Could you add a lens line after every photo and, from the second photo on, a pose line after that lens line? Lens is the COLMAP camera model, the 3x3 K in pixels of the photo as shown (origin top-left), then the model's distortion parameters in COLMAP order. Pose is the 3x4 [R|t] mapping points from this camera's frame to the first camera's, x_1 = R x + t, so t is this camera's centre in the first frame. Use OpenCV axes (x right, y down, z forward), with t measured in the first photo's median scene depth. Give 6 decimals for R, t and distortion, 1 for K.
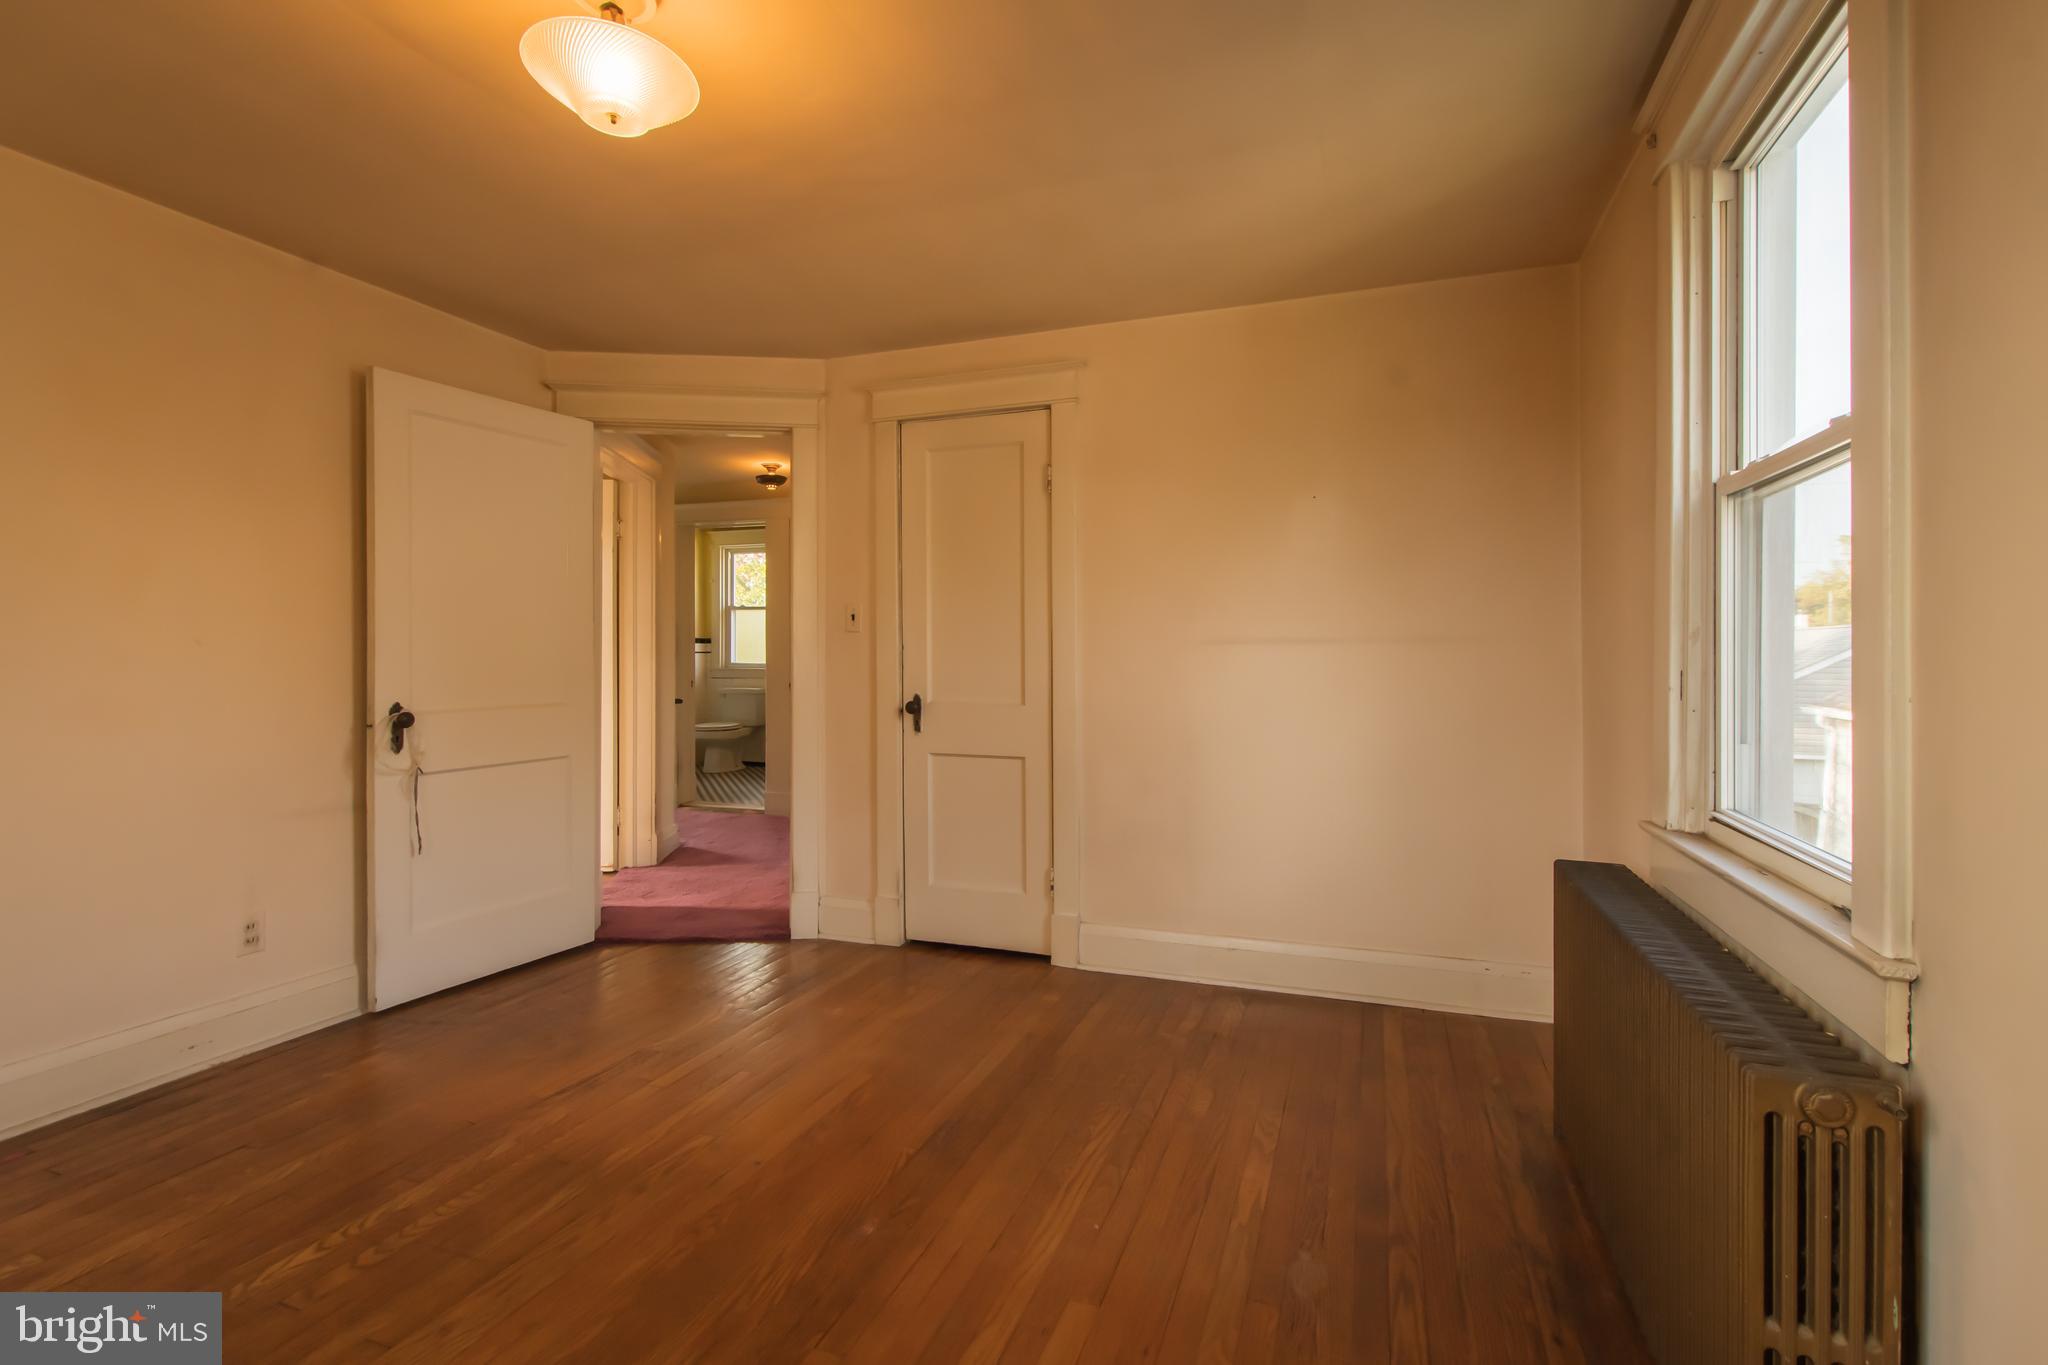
lens RADIAL K [[895.2, 0, 1033.7], [0, 895.2, 661.2], [0, 0, 1]] dist [0.003132, 0.000268]
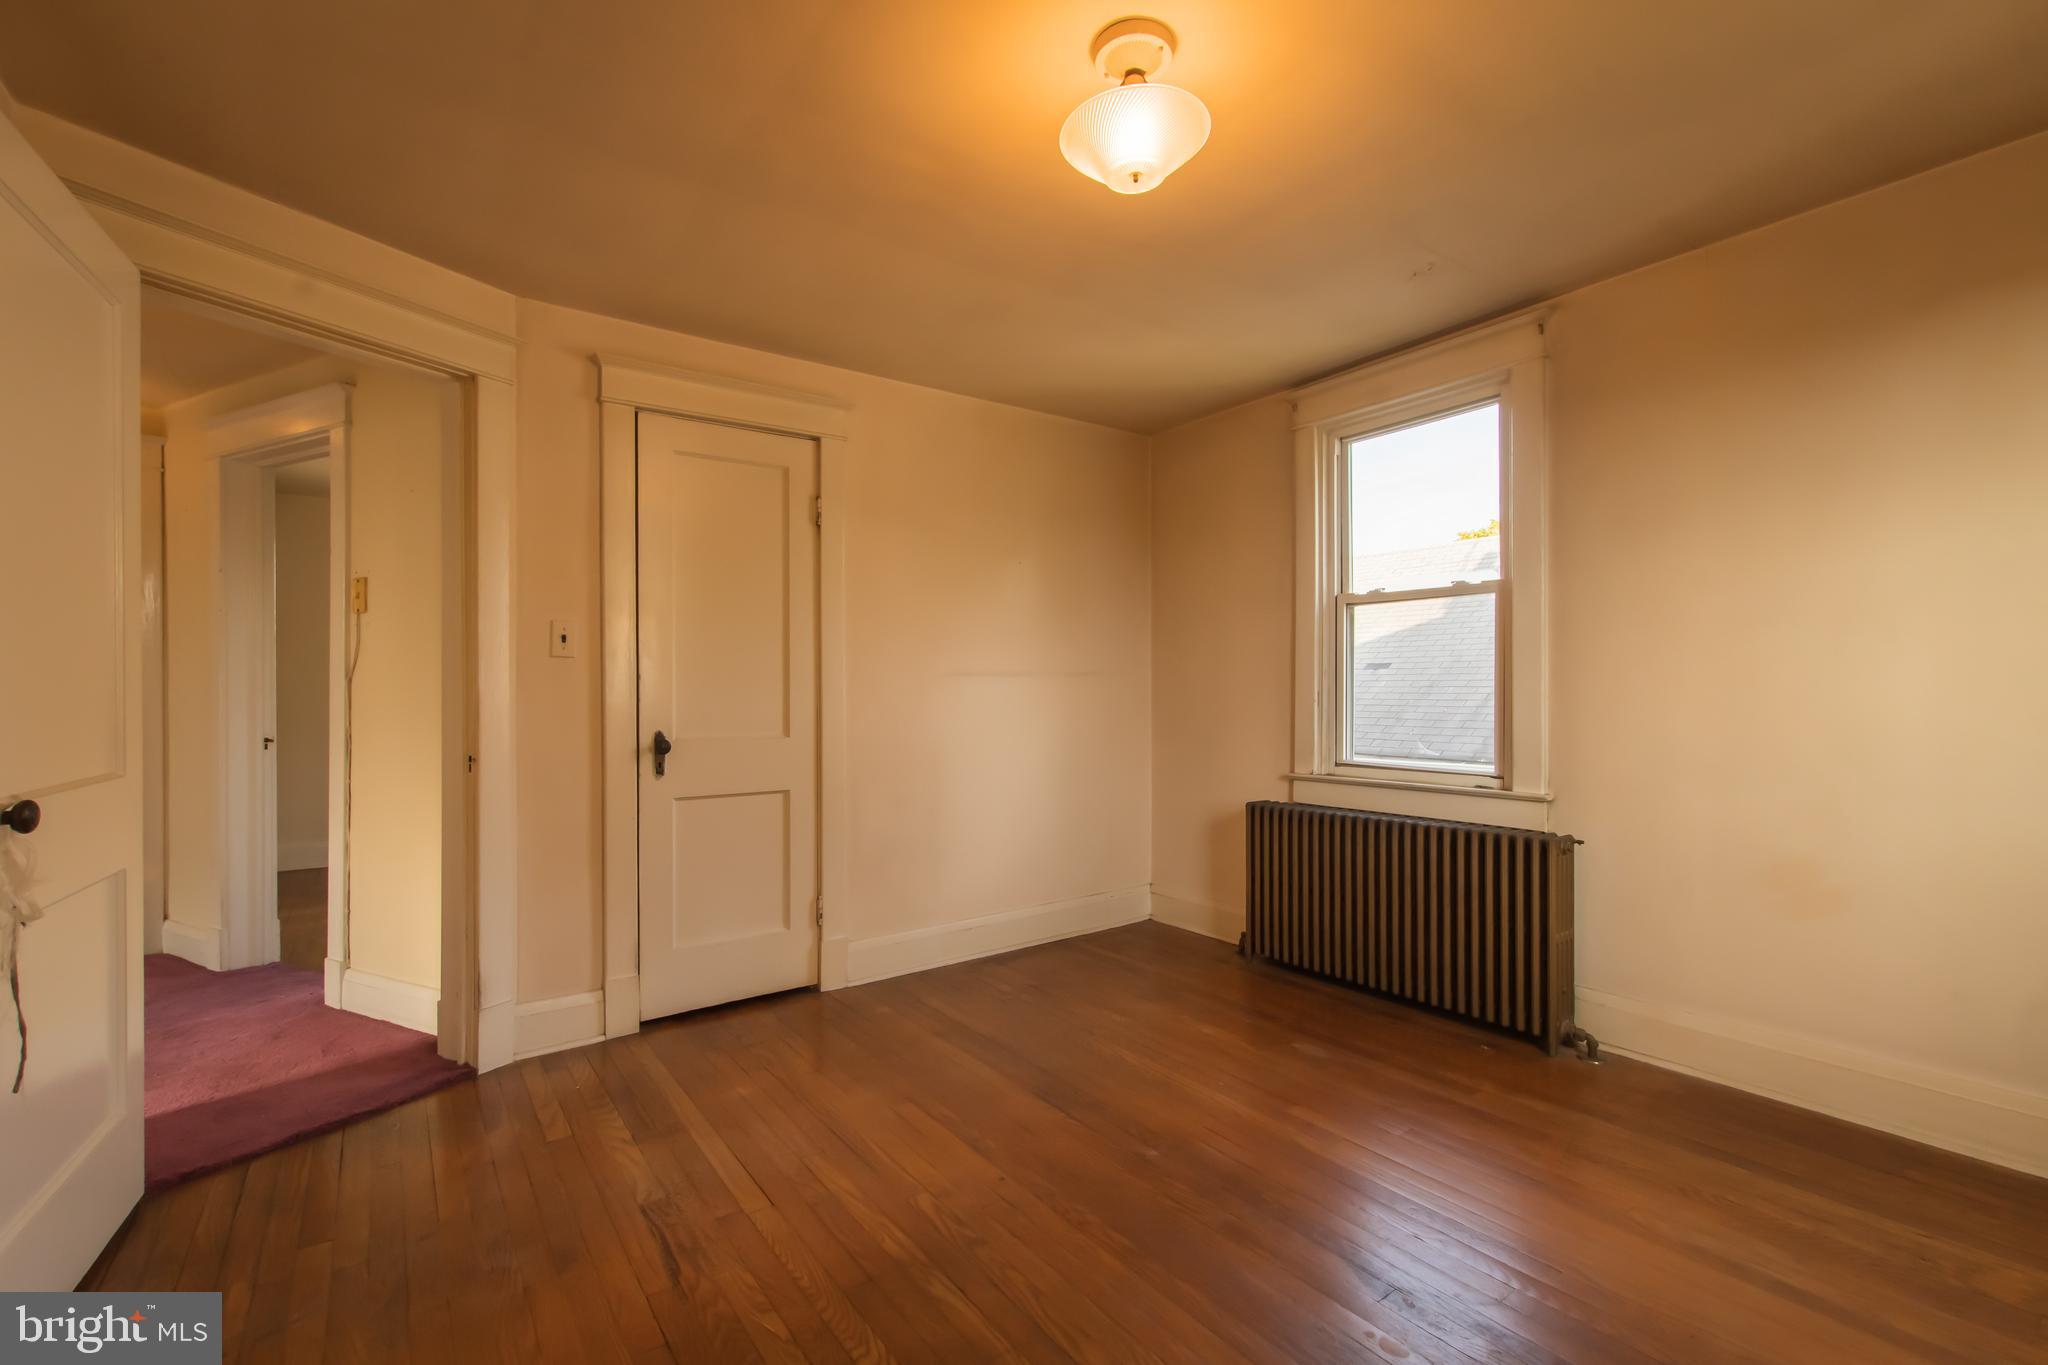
lens RADIAL K [[895.9, 0, 1023.3], [0, 895.9, 697.1], [0, 0, 1]] dist [0.003818, 0.000207]
pose [[0.565780, -0.011288, 0.824479, -0.694473], [0.010783, 0.999922, 0.006290, 0.002285], [-0.824486, 0.005331, 0.565857, 0.243197]]
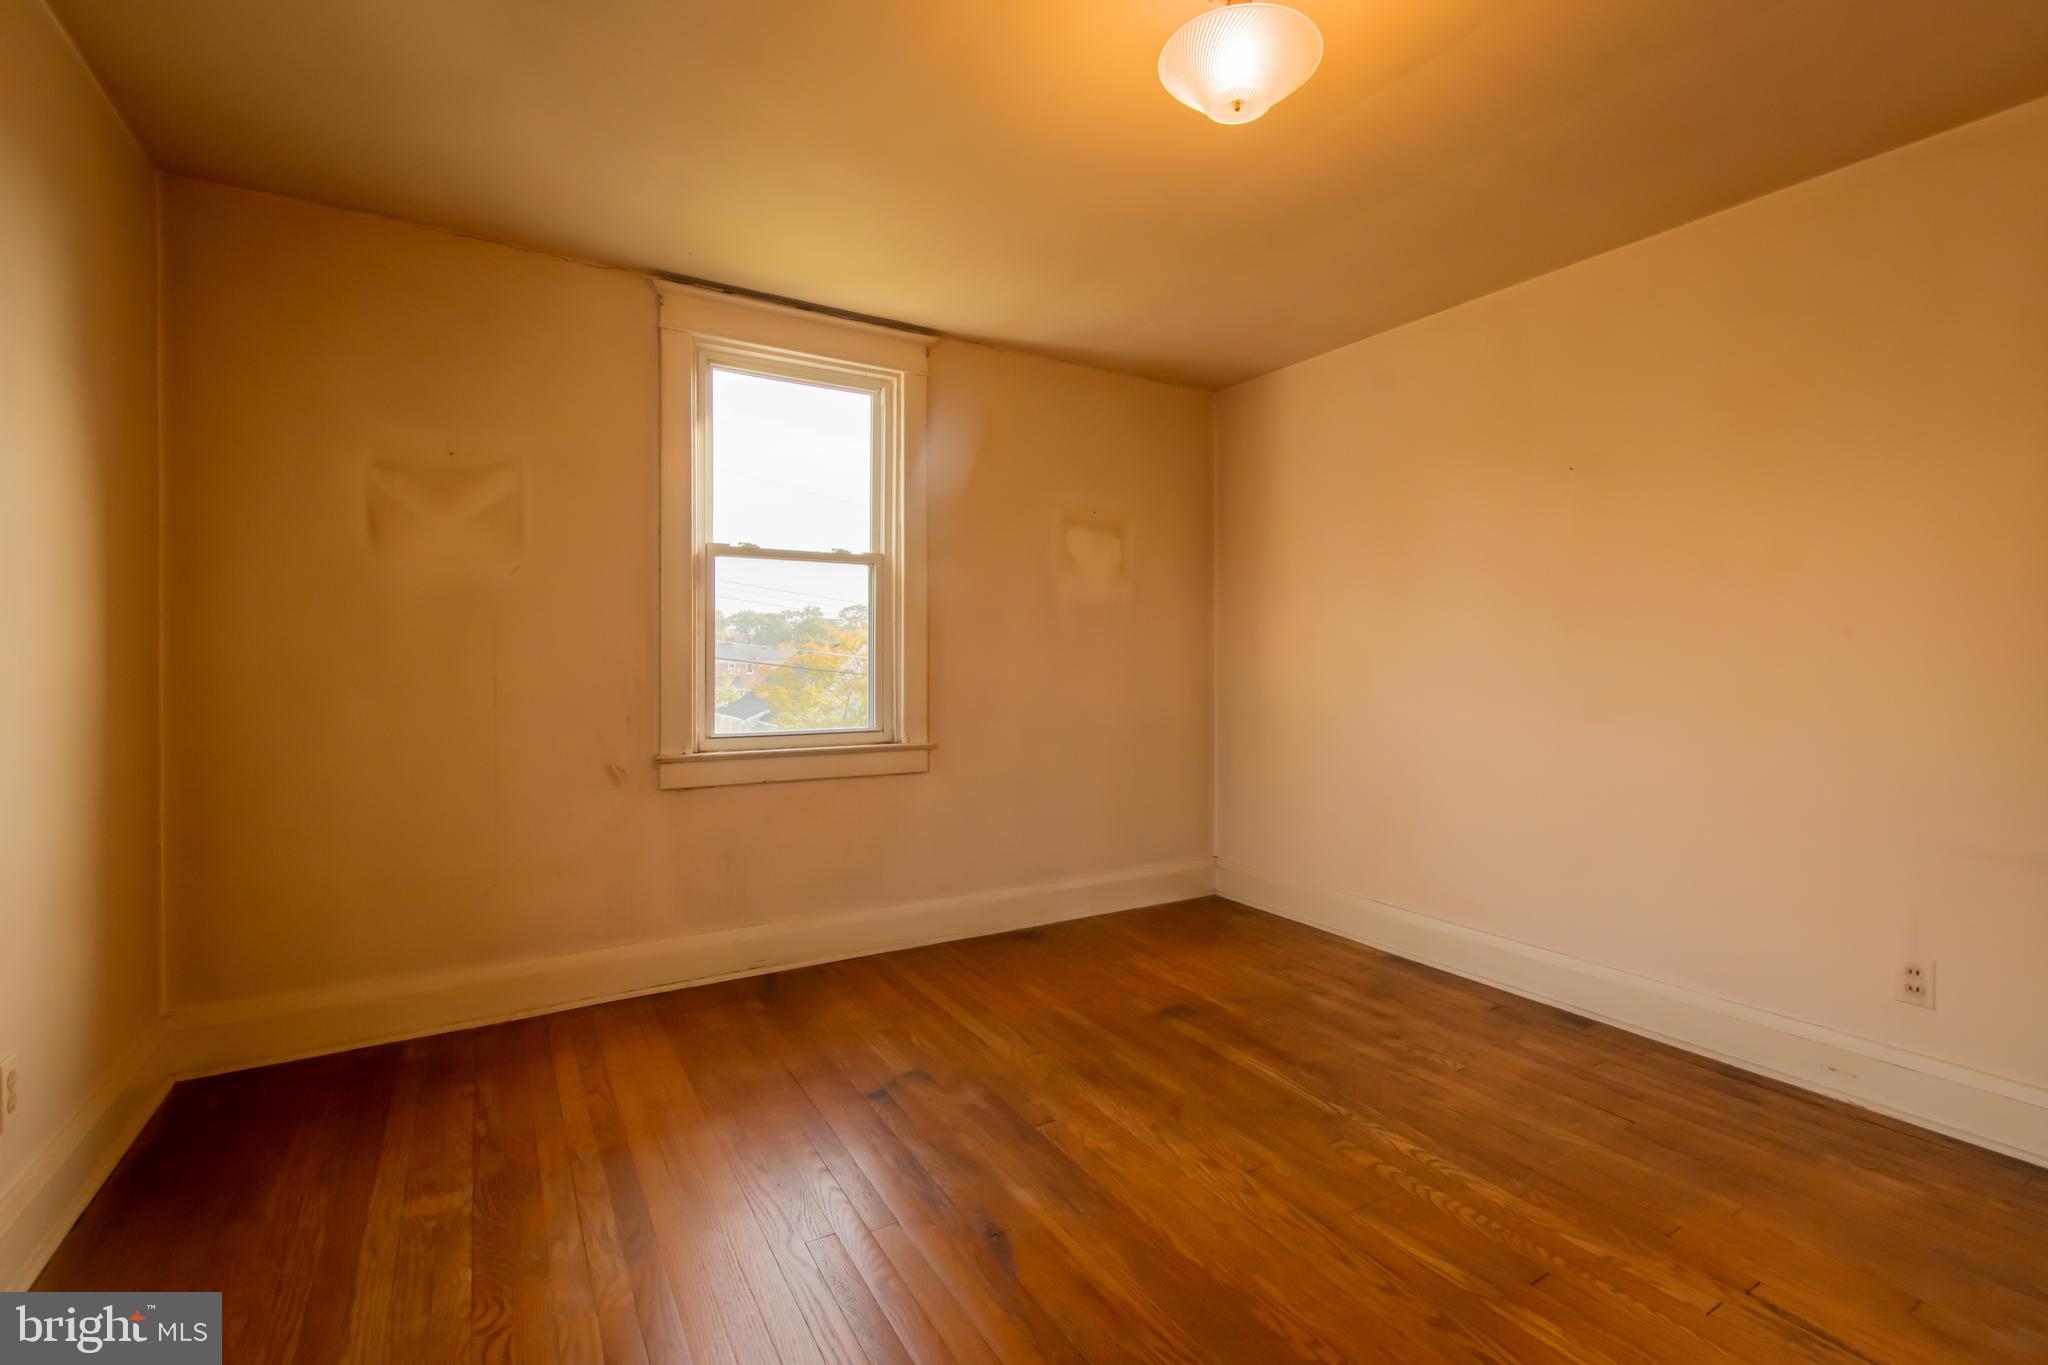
lens RADIAL K [[895.9, 0, 1023.3], [0, 895.9, 697.1], [0, 0, 1]] dist [0.003818, 0.000207]
pose [[-0.616633, 0.033866, -0.786522, 0.221759], [-0.000927, 0.999042, 0.043743, 0.005673], [0.787250, 0.027703, -0.616011, 0.687680]]
